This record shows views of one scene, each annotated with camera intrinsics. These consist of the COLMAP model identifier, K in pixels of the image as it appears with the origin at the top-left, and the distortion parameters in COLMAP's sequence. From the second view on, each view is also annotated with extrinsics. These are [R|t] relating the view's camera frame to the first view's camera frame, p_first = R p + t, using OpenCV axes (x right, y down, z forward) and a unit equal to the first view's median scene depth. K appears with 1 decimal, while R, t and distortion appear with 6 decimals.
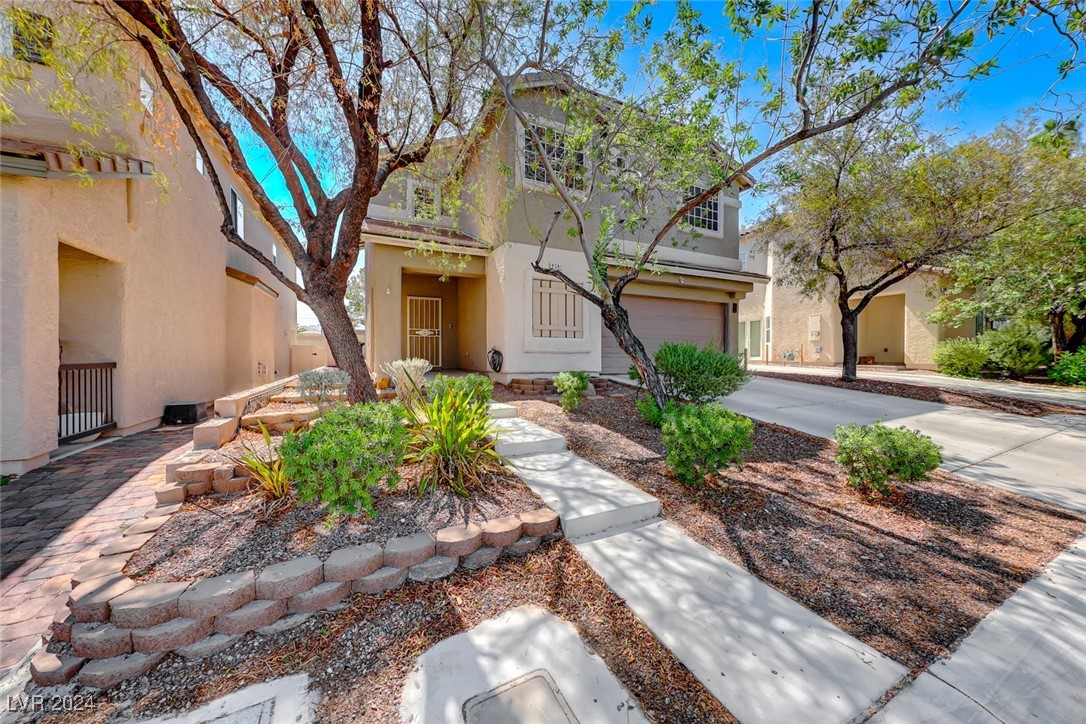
lens RADIAL K [[370.8, 0, 544.0], [0, 370.8, 348.7], [0, 0, 1]] dist [0.009694, -0.003636]
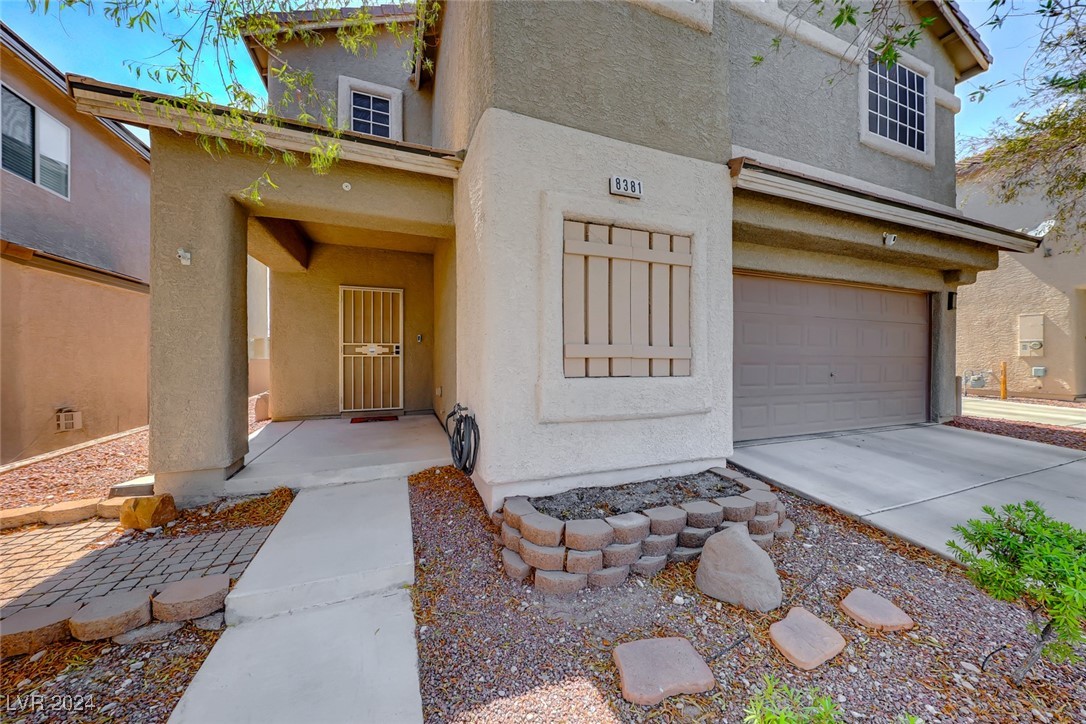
lens RADIAL K [[370.8, 0, 544.0], [0, 370.8, 348.7], [0, 0, 1]] dist [0.009694, -0.003636]
pose [[0.996586, 0.000373, -0.082561, -0.013656], [-0.000856, 0.999983, -0.005815, -0.041833], [0.082557, 0.005866, 0.996569, 0.454461]]
